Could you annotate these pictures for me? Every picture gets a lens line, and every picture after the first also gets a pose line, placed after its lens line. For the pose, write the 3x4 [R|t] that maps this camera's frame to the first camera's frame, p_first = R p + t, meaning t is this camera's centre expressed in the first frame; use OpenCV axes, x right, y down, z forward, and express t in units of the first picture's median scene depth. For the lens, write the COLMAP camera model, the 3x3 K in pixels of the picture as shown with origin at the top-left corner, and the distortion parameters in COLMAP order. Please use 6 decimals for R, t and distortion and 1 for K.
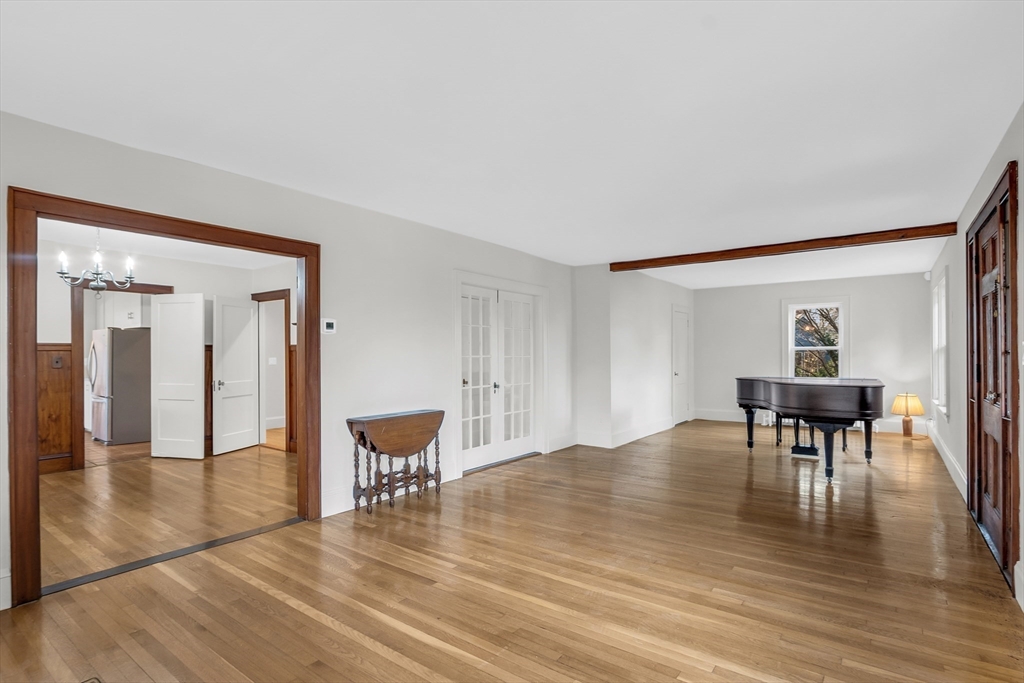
lens RADIAL K [[511.4, 0, 514.7], [0, 511.4, 352.0], [0, 0, 1]] dist [-0.033282, -0.000798]
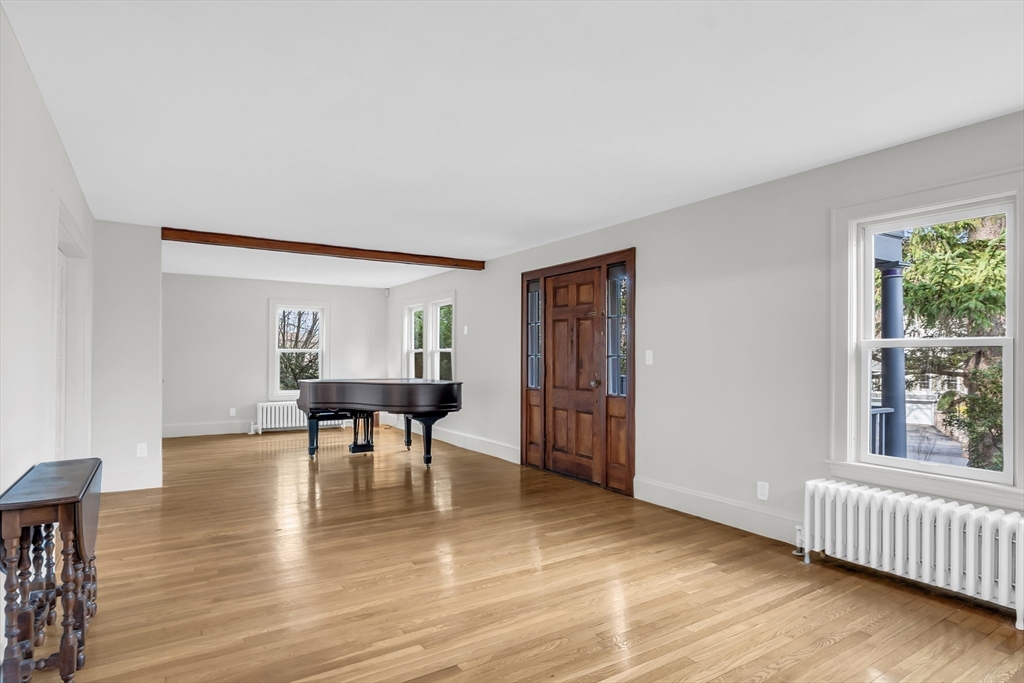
lens RADIAL K [[561.6, 0, 514.7], [0, 561.6, 346.3], [0, 0, 1]] dist [-0.002591, -0.000170]
pose [[0.347453, 0.022099, 0.937437, -0.535913], [-0.010743, 0.999750, -0.019586, 0.003701], [-0.937636, -0.003265, 0.347604, 0.382464]]
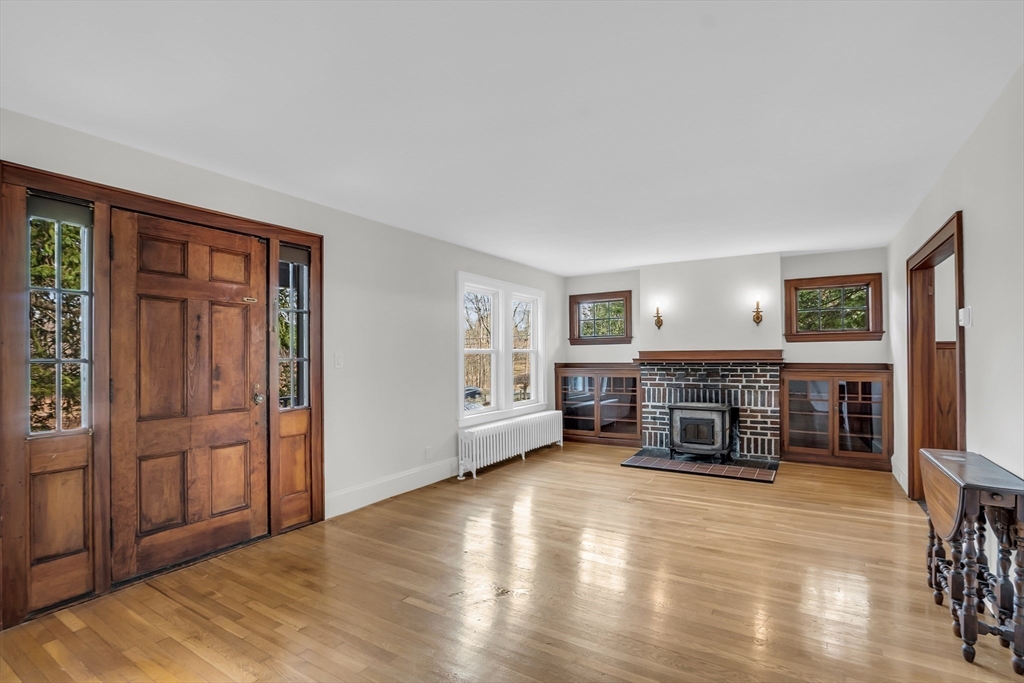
lens RADIAL K [[483.1, 0, 519.4], [0, 483.1, 354.5], [0, 0, 1]] dist [-0.001762, -0.000542]
pose [[-0.995235, 0.014698, -0.096387, 0.280385], [0.015894, 0.999806, -0.011646, 0.005152], [0.096197, -0.013123, -0.995276, 1.362407]]
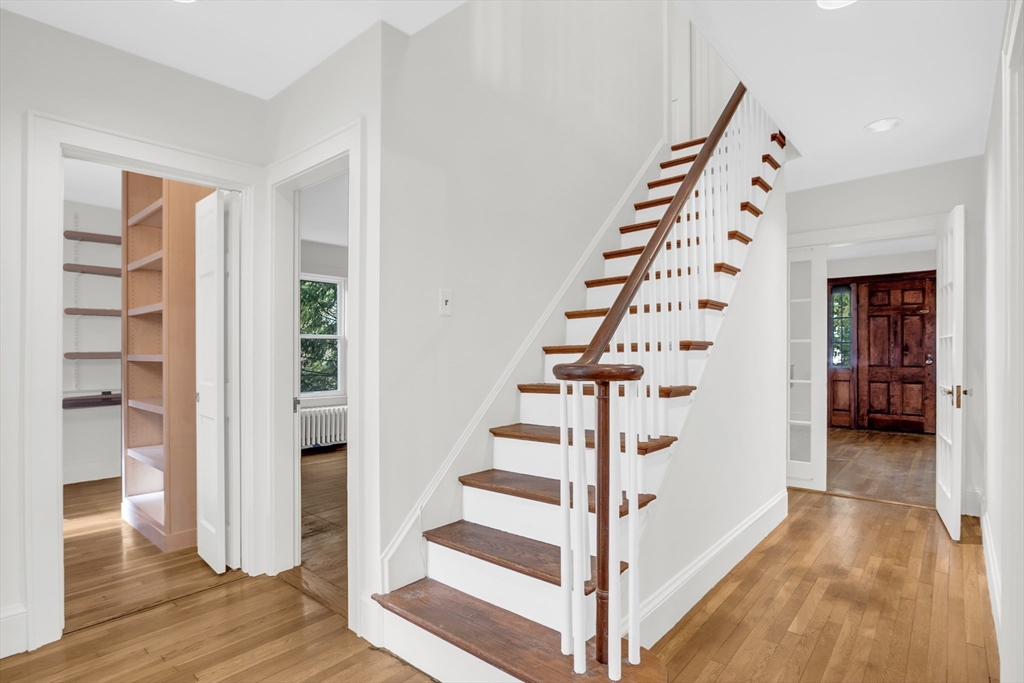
lens RADIAL K [[511.4, 0, 514.4], [0, 511.4, 349.4], [0, 0, 1]] dist [-0.033282, -0.000798]
pose [[0.060875, 0.010935, 0.998085, -0.890547], [-0.007443, 0.999917, -0.010501, 0.043597], [-0.998118, -0.006789, 0.060951, 1.710571]]
